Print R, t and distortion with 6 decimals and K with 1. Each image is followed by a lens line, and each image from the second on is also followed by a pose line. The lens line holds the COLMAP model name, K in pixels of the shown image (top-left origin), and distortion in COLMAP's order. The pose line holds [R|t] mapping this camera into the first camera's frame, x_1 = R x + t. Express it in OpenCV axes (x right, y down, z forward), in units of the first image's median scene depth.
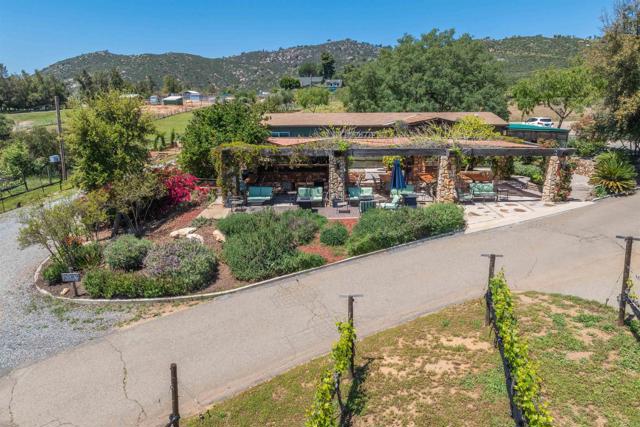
lens RADIAL K [[457.5, 0, 320.0], [0, 457.5, 213.5], [0, 0, 1]] dist [-0.027234, 0.004486]
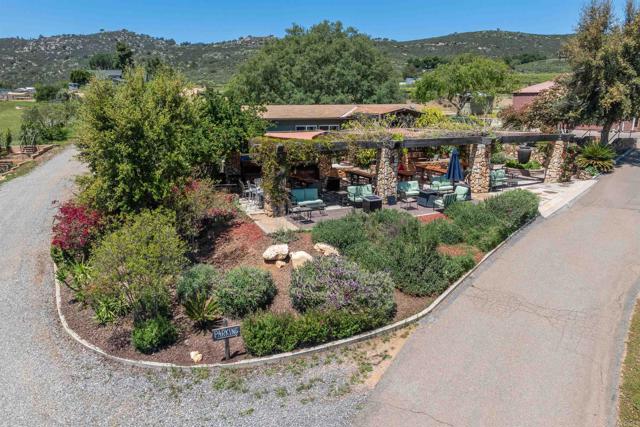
lens RADIAL K [[471.6, 0, 308.4], [0, 471.6, 213.5], [0, 0, 1]] dist [-0.008749, 0.000065]
pose [[0.916206, -0.093336, 0.389685, -0.486545], [0.093870, 0.995427, 0.017721, -0.028748], [-0.389557, 0.020344, 0.920778, 0.198097]]
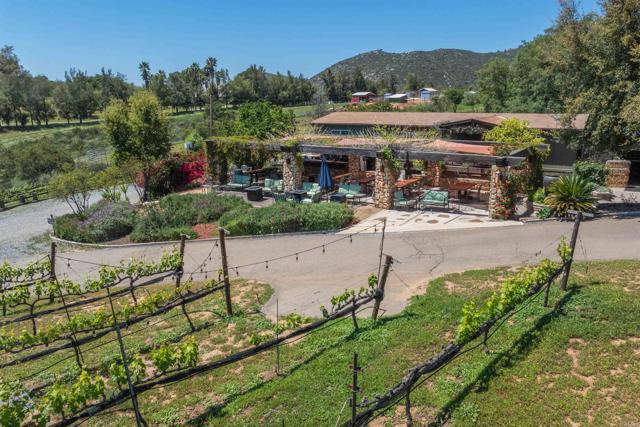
lens RADIAL K [[471.6, 0, 308.4], [0, 471.6, 213.5], [0, 0, 1]] dist [-0.008749, 0.000065]
pose [[0.858533, 0.119575, -0.498622, 0.645685], [-0.120949, 0.992215, 0.029693, -0.019921], [0.498290, 0.034816, 0.866311, 0.068185]]
